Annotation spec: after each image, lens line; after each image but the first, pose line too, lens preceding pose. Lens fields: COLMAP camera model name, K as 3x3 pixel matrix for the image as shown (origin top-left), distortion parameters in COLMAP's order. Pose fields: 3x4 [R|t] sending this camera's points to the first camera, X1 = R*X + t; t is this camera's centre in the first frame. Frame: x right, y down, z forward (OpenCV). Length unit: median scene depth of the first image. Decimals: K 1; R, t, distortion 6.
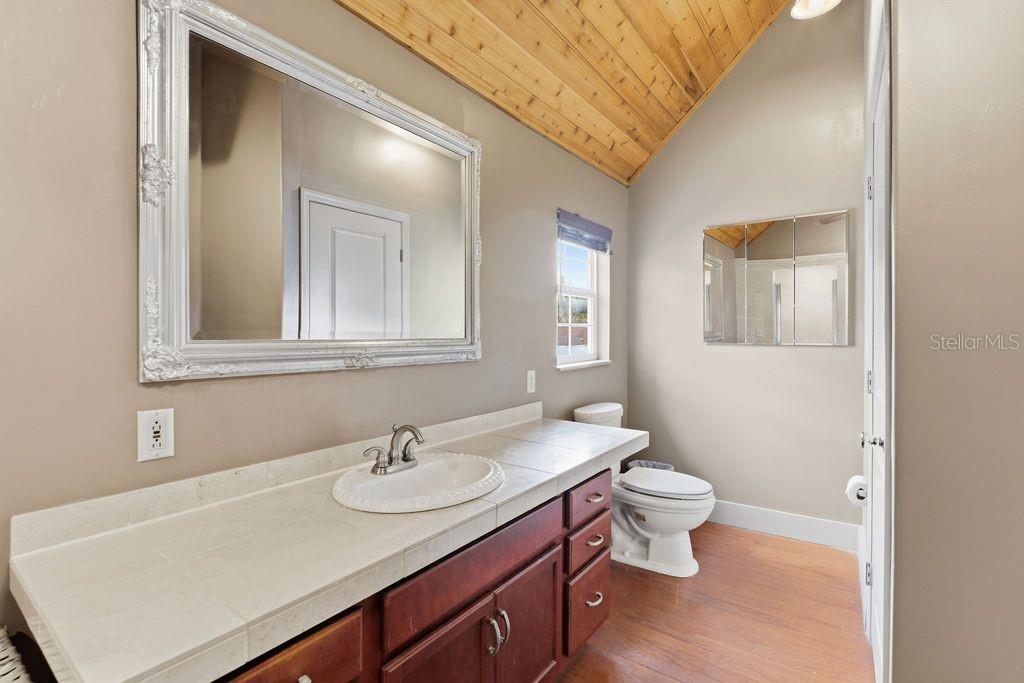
lens RADIAL K [[465.7, 0, 509.9], [0, 465.7, 332.0], [0, 0, 1]] dist [-0.001372, 0.000149]
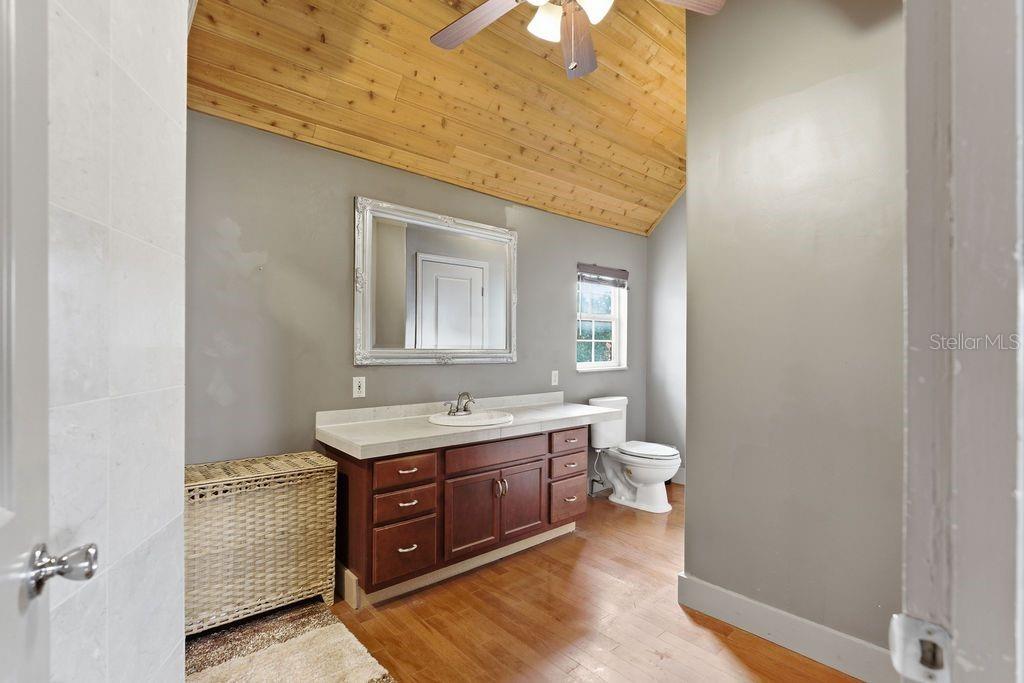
lens RADIAL K [[476.4, 0, 512.0], [0, 476.4, 341.5], [0, 0, 1]] dist [-0.000903, 0.000191]
pose [[0.974452, 0.004277, -0.224556, 0.272311], [-0.006149, 0.999952, -0.007640, -0.001116], [0.224512, 0.008826, 0.974431, -0.594633]]
